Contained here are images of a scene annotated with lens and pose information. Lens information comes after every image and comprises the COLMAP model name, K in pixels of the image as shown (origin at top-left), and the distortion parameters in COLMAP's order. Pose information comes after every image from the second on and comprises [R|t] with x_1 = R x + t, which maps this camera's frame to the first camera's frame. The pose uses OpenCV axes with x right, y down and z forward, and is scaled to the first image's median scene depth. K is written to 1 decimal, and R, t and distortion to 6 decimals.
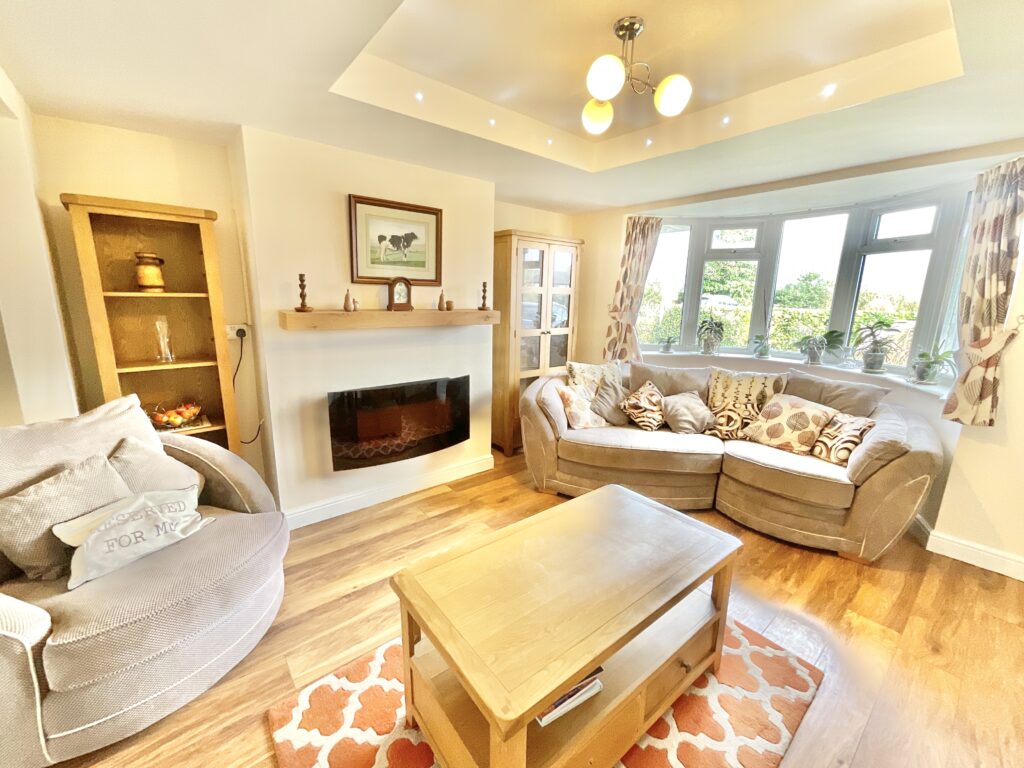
lens RADIAL K [[416.5, 0, 513.3], [0, 416.5, 378.2], [0, 0, 1]] dist [0.002851, -0.000205]
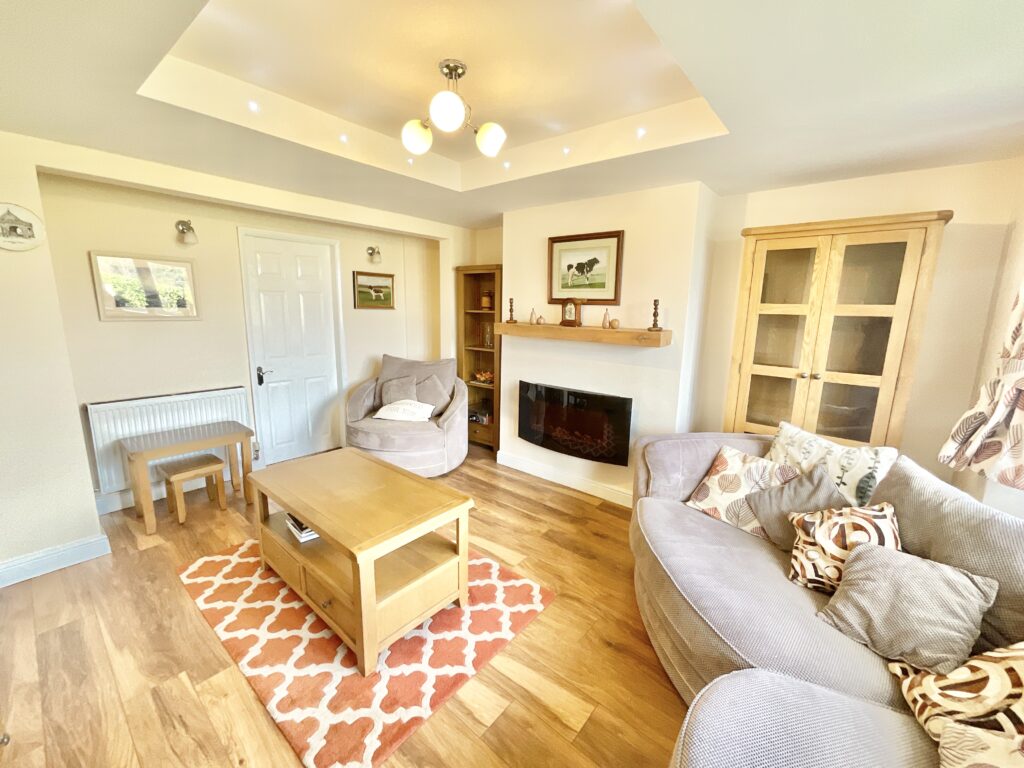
lens RADIAL K [[416.5, 0, 513.6], [0, 416.5, 383.3], [0, 0, 1]] dist [0.002851, -0.000205]
pose [[0.185698, 0.162612, -0.969058, 0.873101], [-0.216477, 0.968751, 0.121077, -0.114256], [0.958464, 0.187295, 0.215097, 0.627318]]
